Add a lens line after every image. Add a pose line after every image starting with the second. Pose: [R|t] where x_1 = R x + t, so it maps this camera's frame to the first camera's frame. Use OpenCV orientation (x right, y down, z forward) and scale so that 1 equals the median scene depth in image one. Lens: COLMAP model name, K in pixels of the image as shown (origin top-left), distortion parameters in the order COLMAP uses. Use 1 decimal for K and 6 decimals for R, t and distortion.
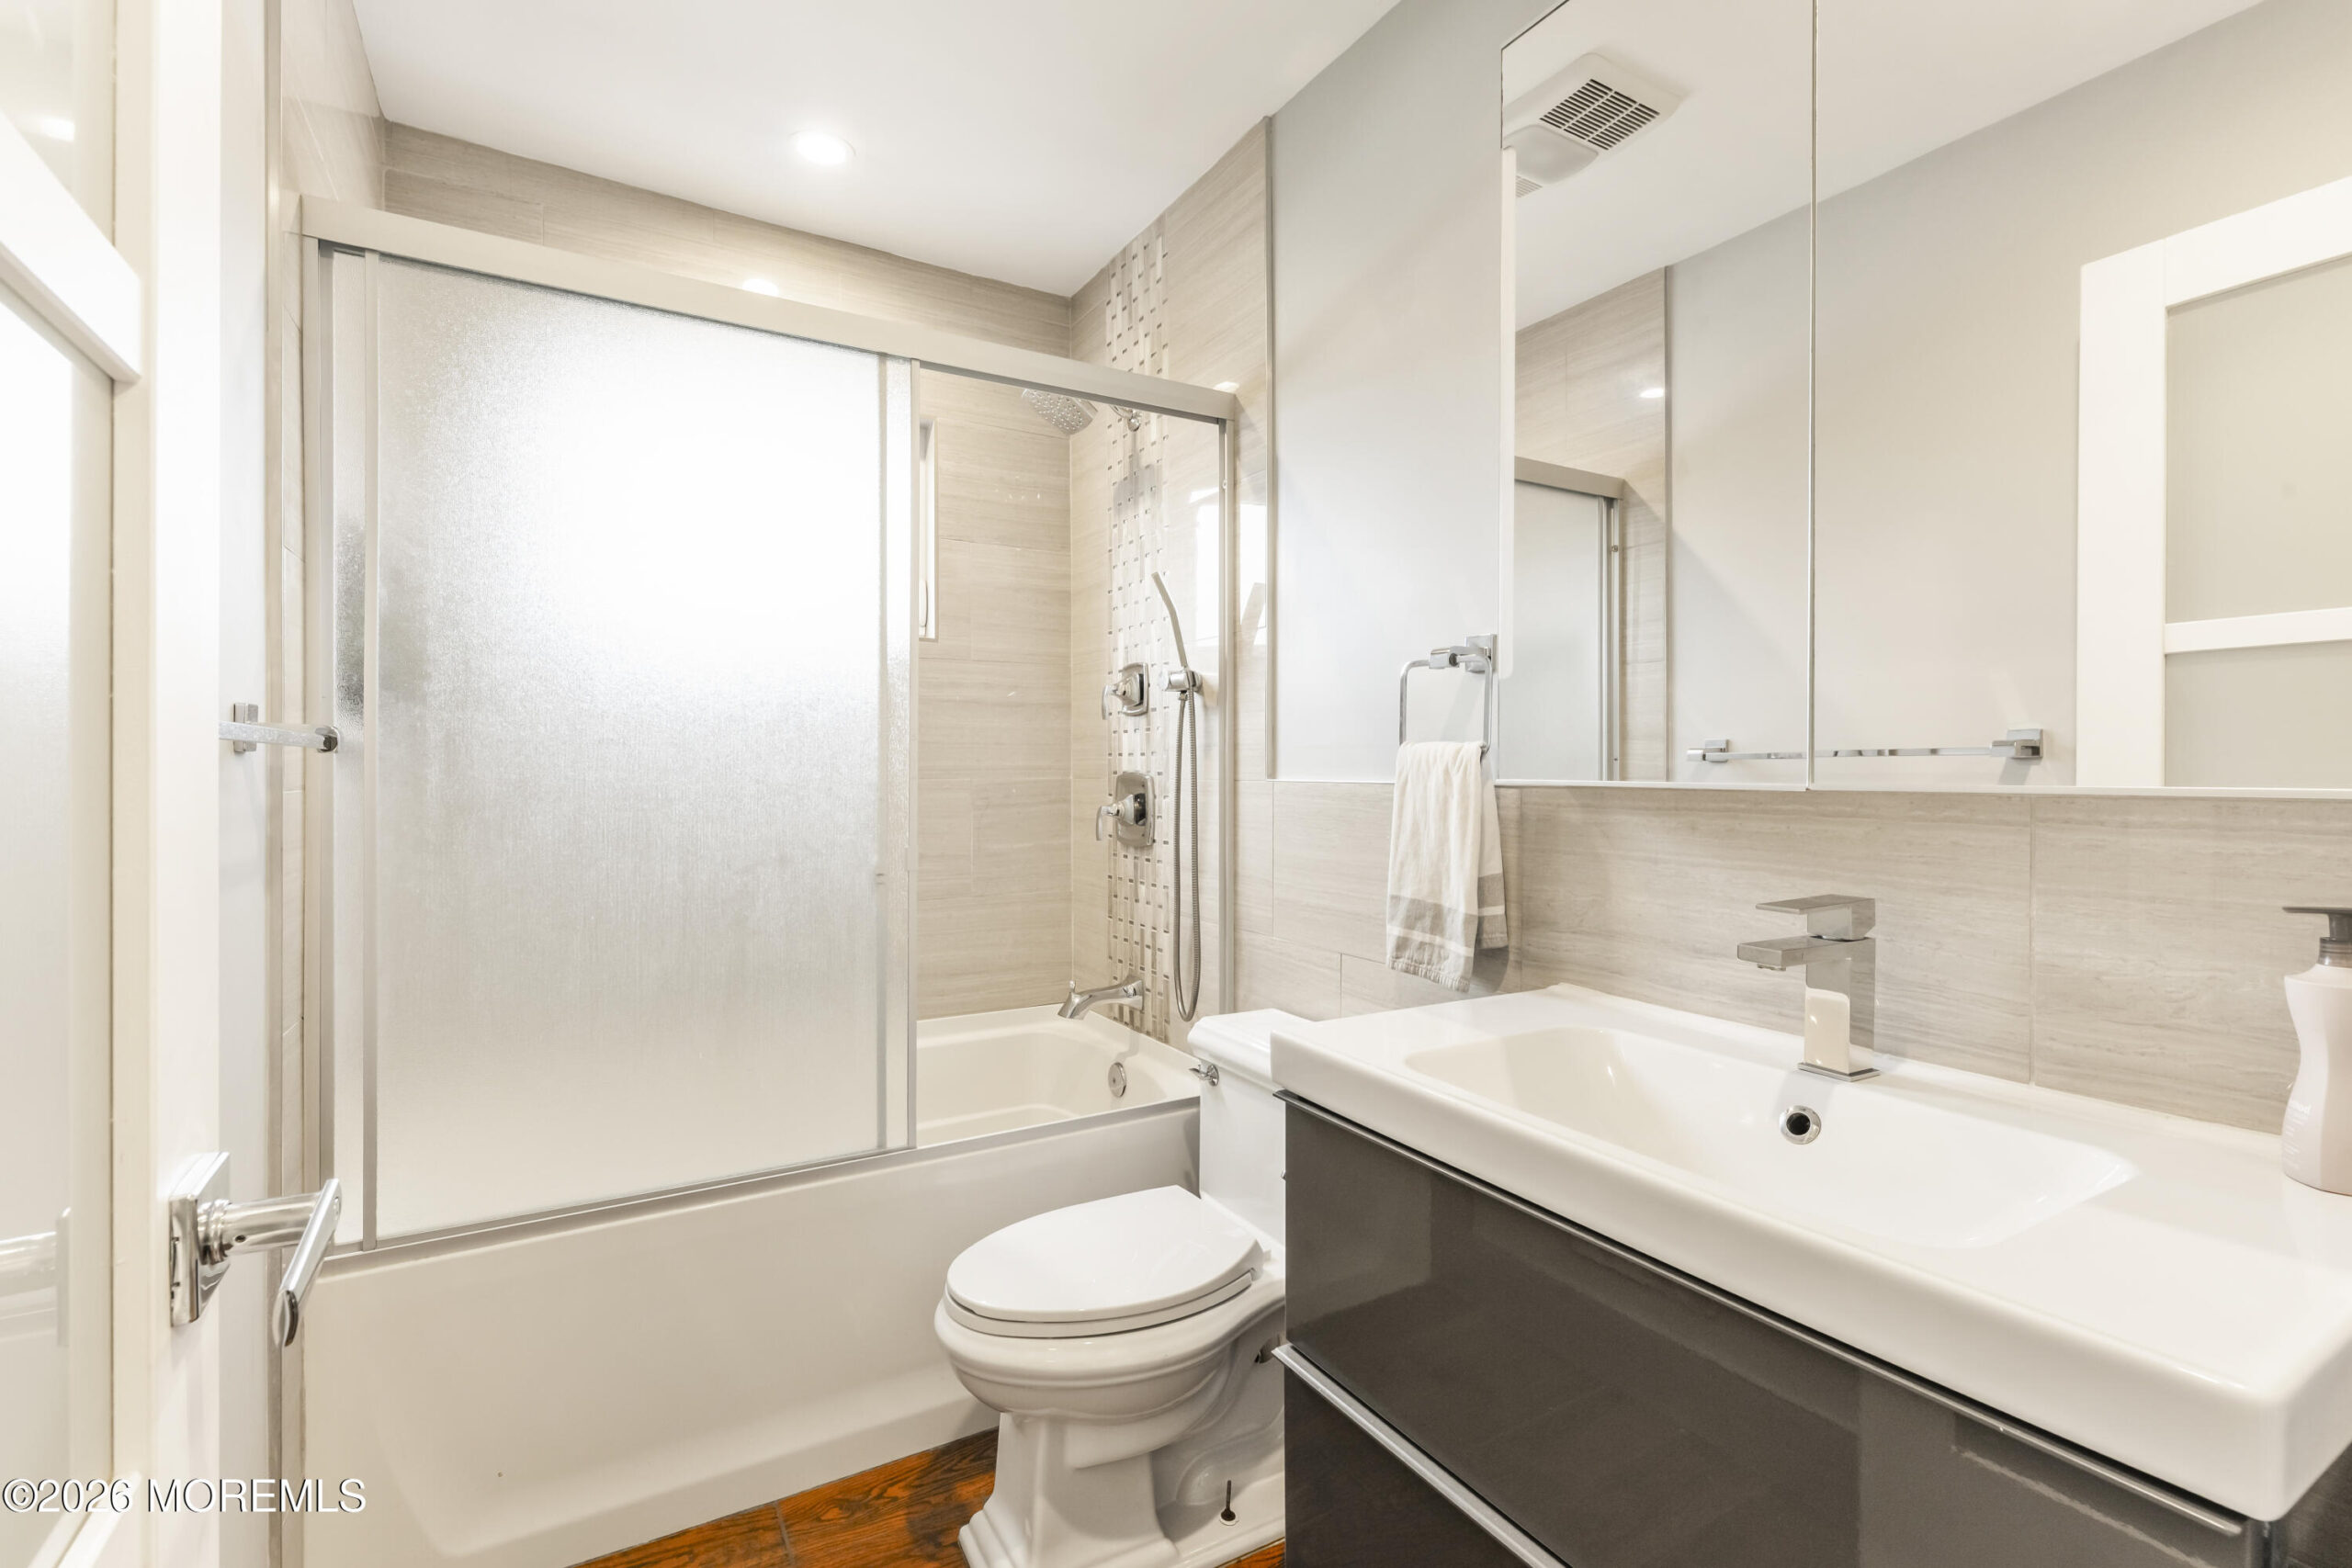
lens RADIAL K [[1050.3, 0, 1176.0], [0, 1050.3, 784.0], [0, 0, 1]] dist [-0.000089, -0.000173]
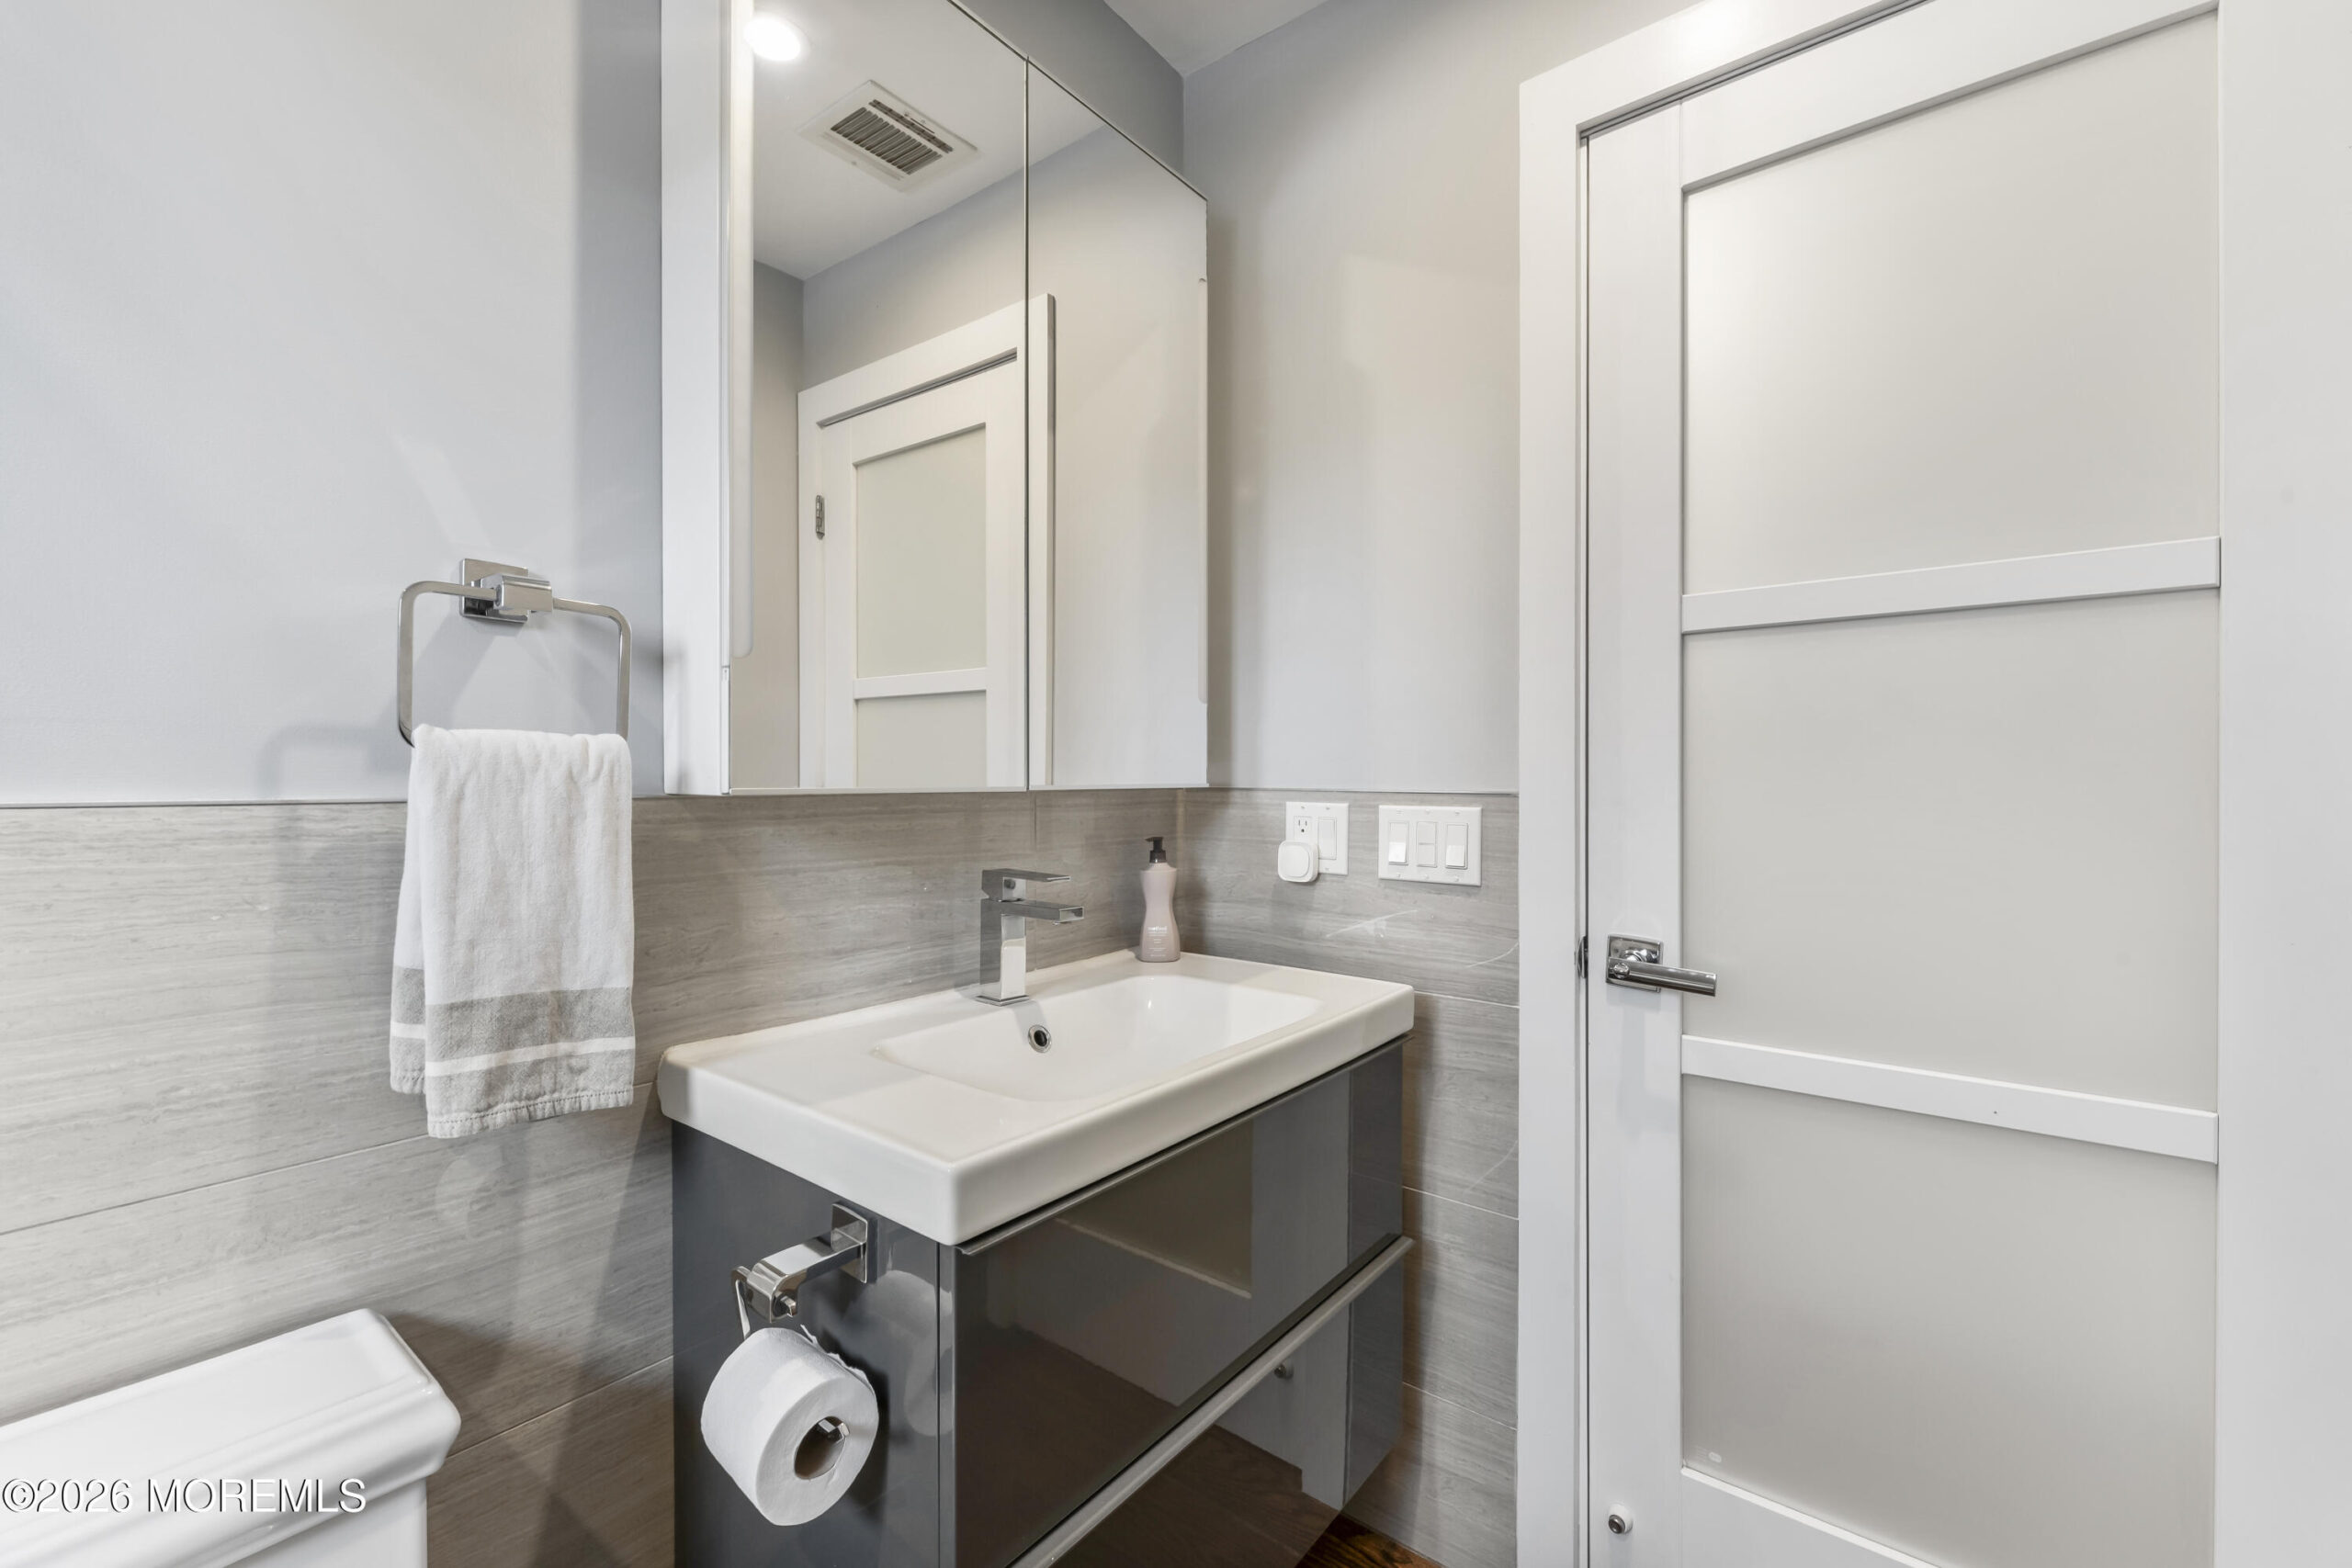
lens RADIAL K [[977.2, 0, 1176.0], [0, 977.2, 784.0], [0, 0, 1]] dist [0.000212, -0.000016]
pose [[-0.368129, -0.005725, 0.929757, -0.475615], [0.017017, 0.999772, 0.012894, -0.011199], [-0.929619, 0.020568, -0.367948, 0.971432]]
